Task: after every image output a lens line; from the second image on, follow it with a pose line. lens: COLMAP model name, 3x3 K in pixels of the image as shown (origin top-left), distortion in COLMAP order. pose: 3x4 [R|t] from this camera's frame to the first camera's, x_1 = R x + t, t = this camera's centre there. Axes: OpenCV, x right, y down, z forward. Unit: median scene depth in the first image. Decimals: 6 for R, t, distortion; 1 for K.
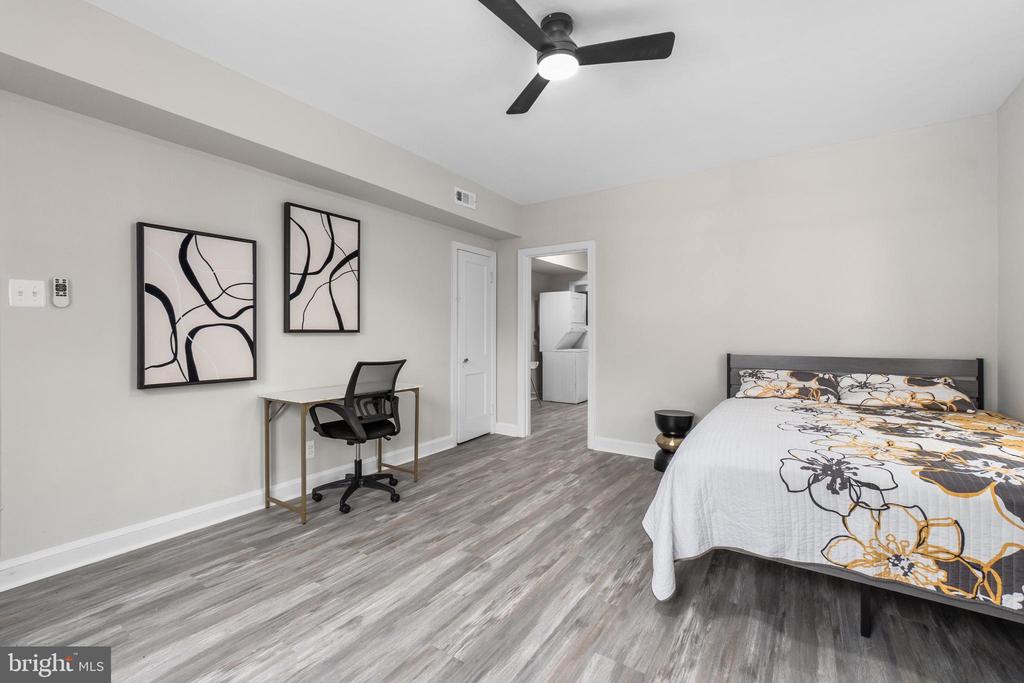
lens RADIAL K [[441.7, 0, 505.1], [0, 441.7, 335.2], [0, 0, 1]] dist [0.000757, 0.000781]
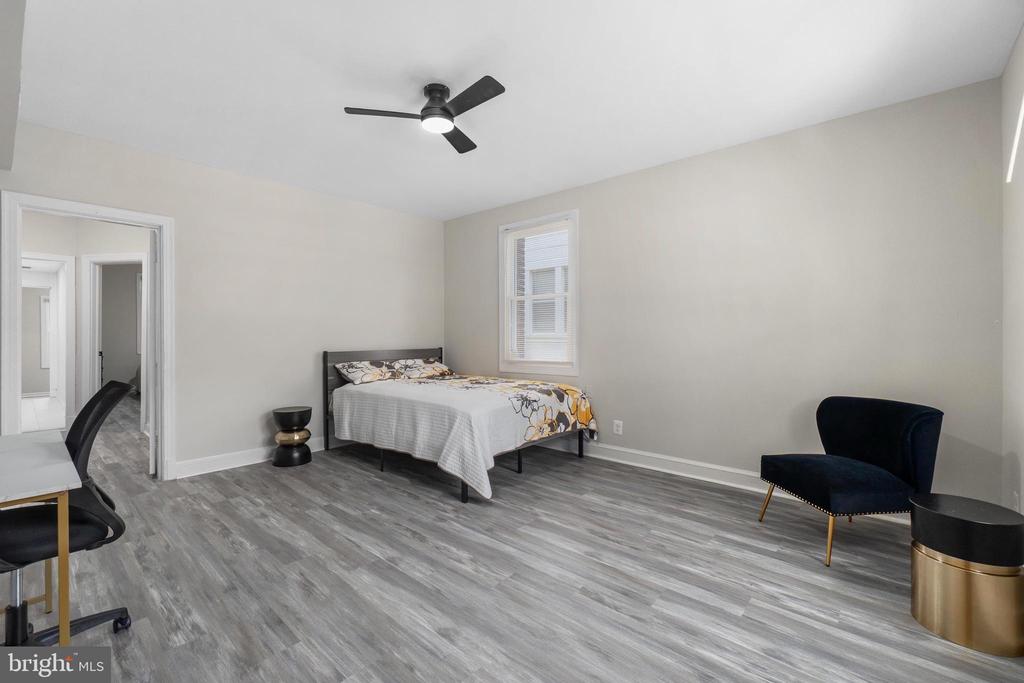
lens RADIAL K [[439.3, 0, 508.8], [0, 439.3, 337.6], [0, 0, 1]] dist [-0.005312, 0.000332]
pose [[0.126221, -0.008063, 0.991969, -0.932079], [0.003626, 0.999964, 0.007667, -0.004292], [-0.991995, 0.002629, 0.126246, 0.543044]]
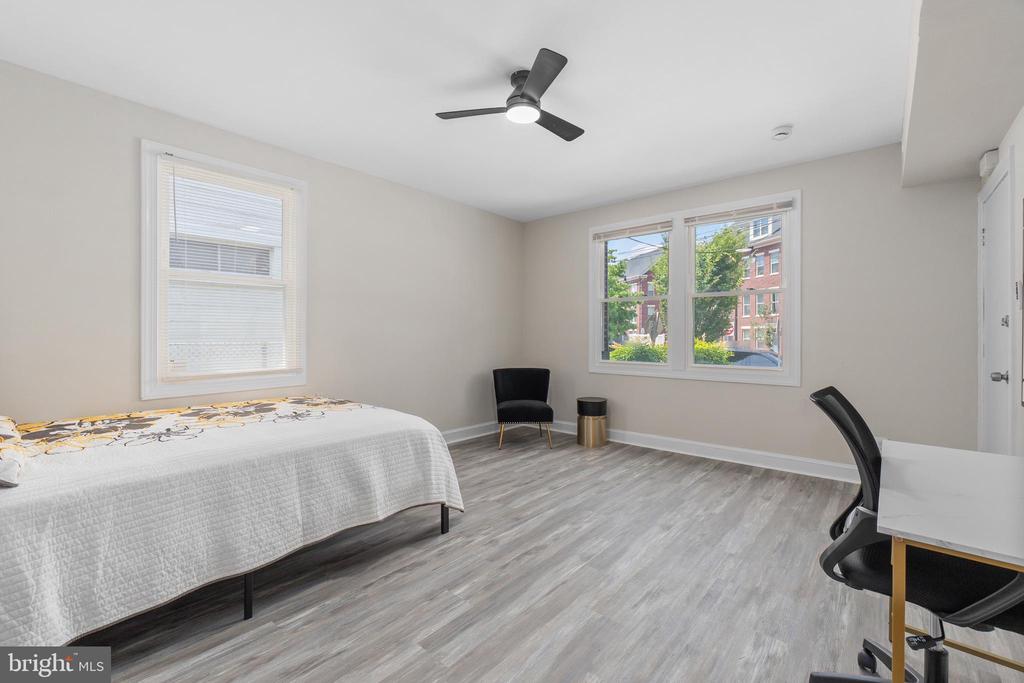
lens RADIAL K [[439.3, 0, 508.8], [0, 439.3, 337.6], [0, 0, 1]] dist [-0.005312, 0.000332]
pose [[-0.993515, -0.003792, 0.113637, 0.016436], [-0.002725, 0.999951, 0.009538, -0.006444], [-0.113668, 0.009166, -0.993477, 1.855680]]
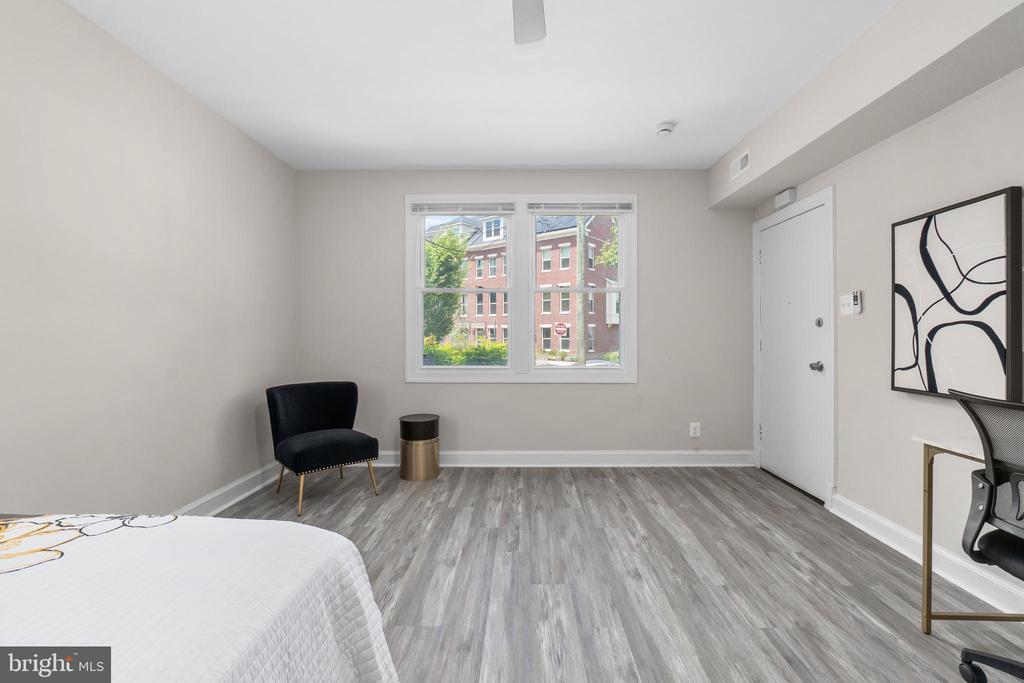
lens RADIAL K [[443.9, 0, 519.6], [0, 443.9, 337.0], [0, 0, 1]] dist [-0.002959, -0.000095]
pose [[-0.829812, 0.002161, -0.558039, 0.430440], [-0.003241, 0.999957, 0.008691, -0.004475], [0.558034, 0.009020, -0.829769, 1.329648]]
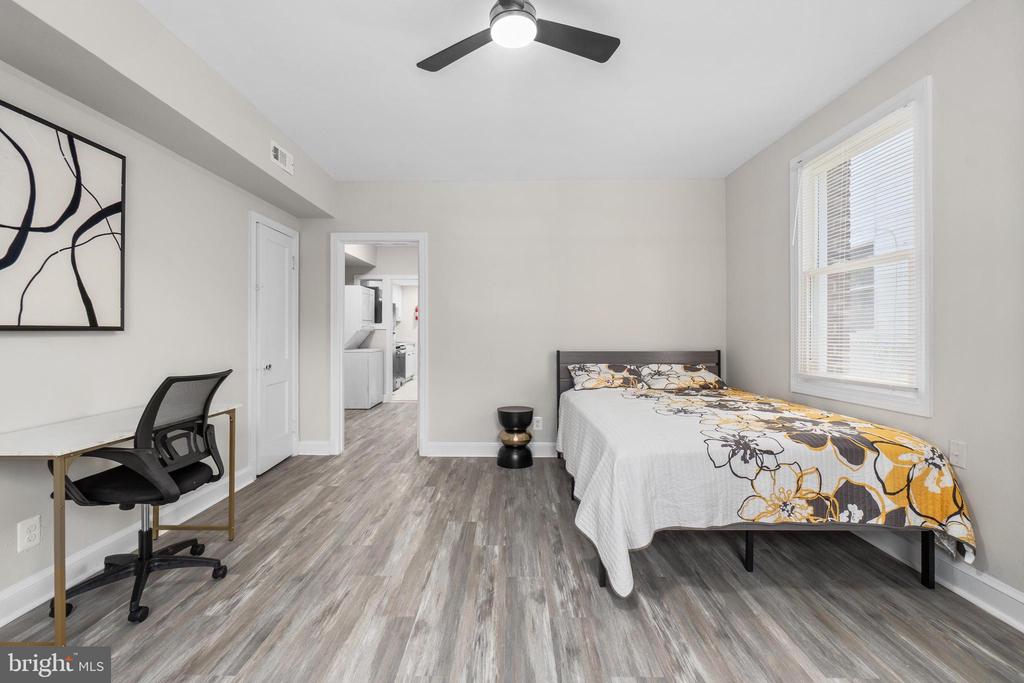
lens RADIAL K [[442.6, 0, 507.2], [0, 442.6, 331.5], [0, 0, 1]] dist [-0.004285, 0.000098]
pose [[0.832290, 0.001353, 0.554339, -0.323988], [0.001538, 0.999988, -0.004751, -0.001250], [-0.554338, 0.004807, 0.832278, 0.229480]]
